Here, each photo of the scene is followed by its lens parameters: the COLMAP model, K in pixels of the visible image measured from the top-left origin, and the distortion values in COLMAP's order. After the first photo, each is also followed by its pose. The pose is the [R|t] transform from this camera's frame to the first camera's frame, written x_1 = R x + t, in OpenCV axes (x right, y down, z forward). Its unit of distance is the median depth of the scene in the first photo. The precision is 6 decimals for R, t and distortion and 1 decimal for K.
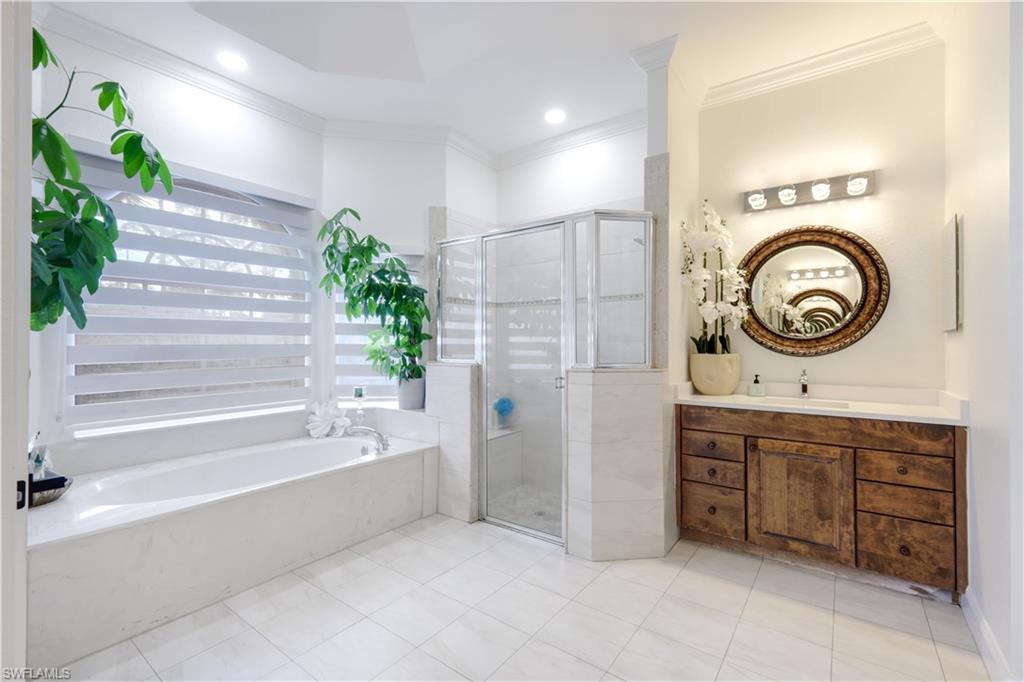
lens RADIAL K [[457.1, 0, 510.7], [0, 457.1, 338.6], [0, 0, 1]] dist [0.004487, 0.000269]
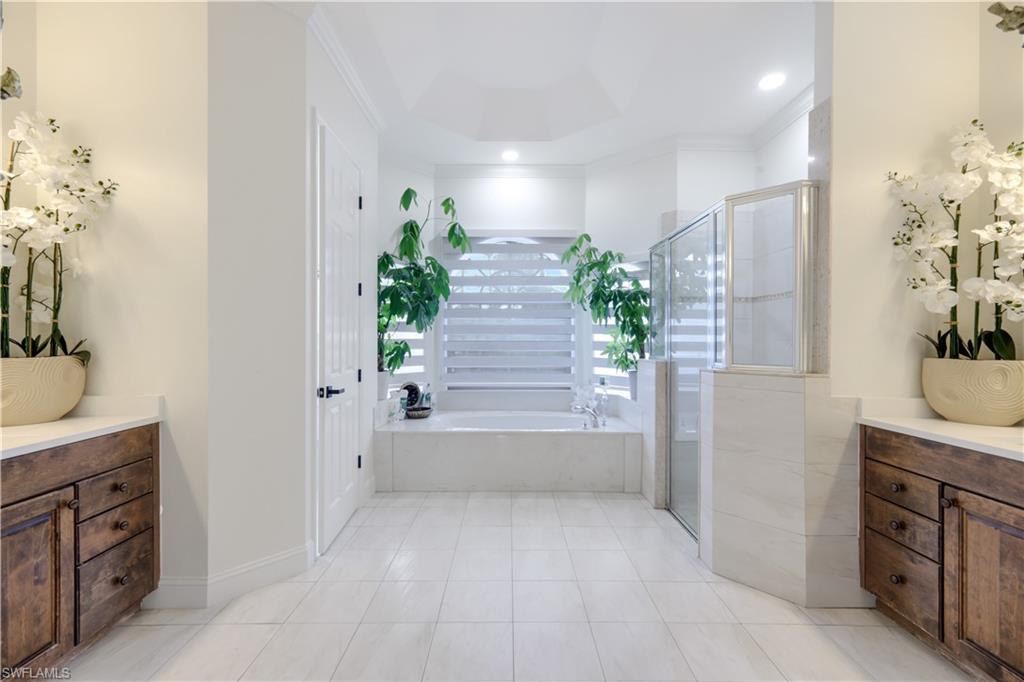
lens RADIAL K [[472.2, 0, 513.0], [0, 472.2, 337.2], [0, 0, 1]] dist [0.000787, 0.000206]
pose [[0.577765, -0.000627, -0.816203, 0.698894], [0.001413, 0.999999, 0.000232, 0.000941], [0.816202, -0.001288, 0.577766, 0.097450]]
